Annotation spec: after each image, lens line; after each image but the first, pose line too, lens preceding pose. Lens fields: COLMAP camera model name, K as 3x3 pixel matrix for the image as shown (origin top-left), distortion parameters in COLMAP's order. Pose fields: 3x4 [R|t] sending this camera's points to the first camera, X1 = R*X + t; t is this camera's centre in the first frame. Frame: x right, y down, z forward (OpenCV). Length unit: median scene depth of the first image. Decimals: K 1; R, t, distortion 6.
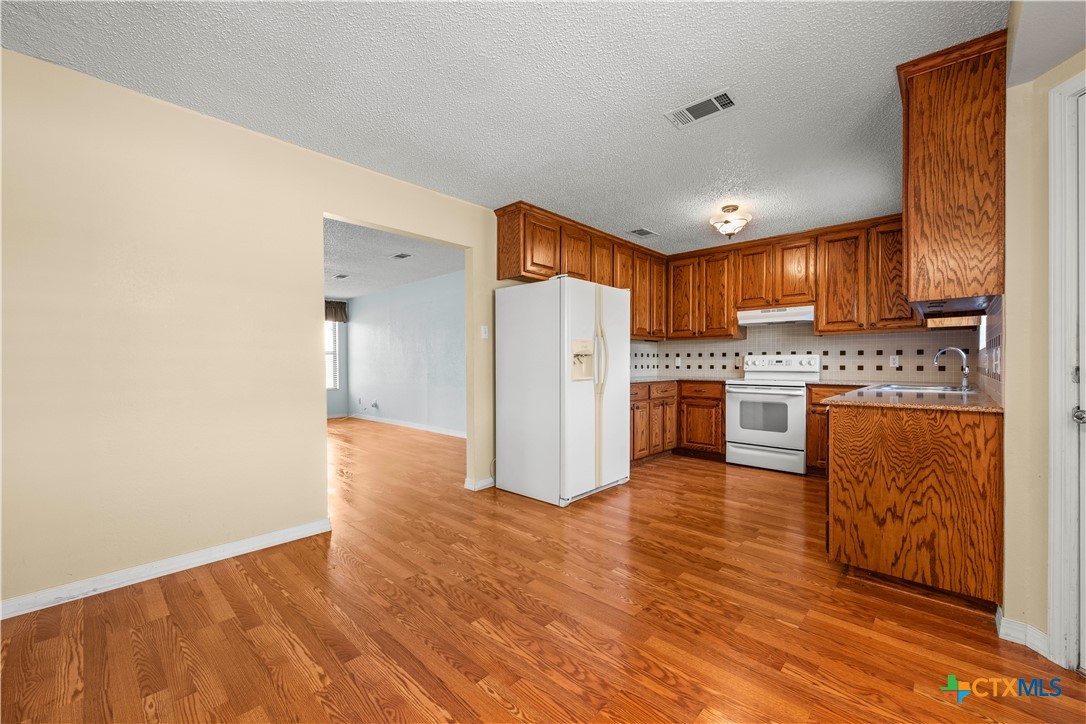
lens RADIAL K [[430.4, 0, 551.4], [0, 430.4, 368.6], [0, 0, 1]] dist [-0.001657, -0.000005]
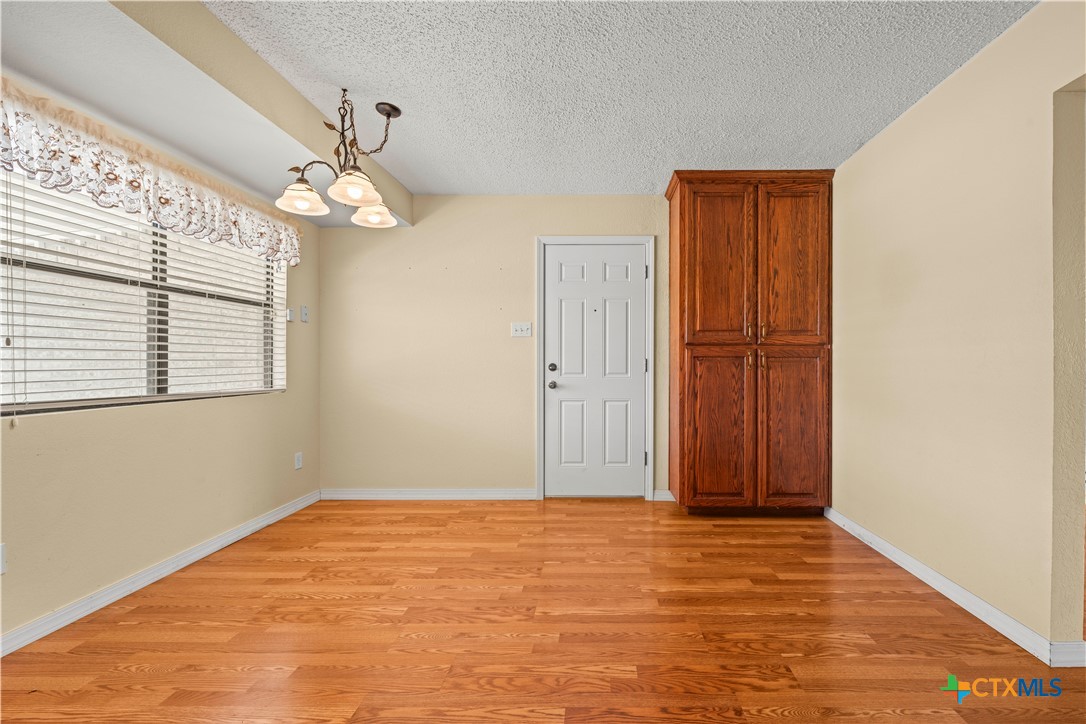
lens RADIAL K [[448.2, 0, 590.1], [0, 448.2, 367.2], [0, 0, 1]] dist [-0.001092, -0.000456]
pose [[-0.743204, 0.006703, -0.669031, 0.204820], [-0.007364, 0.999807, 0.018198, -0.007900], [0.669024, 0.018451, -0.743012, 0.689729]]
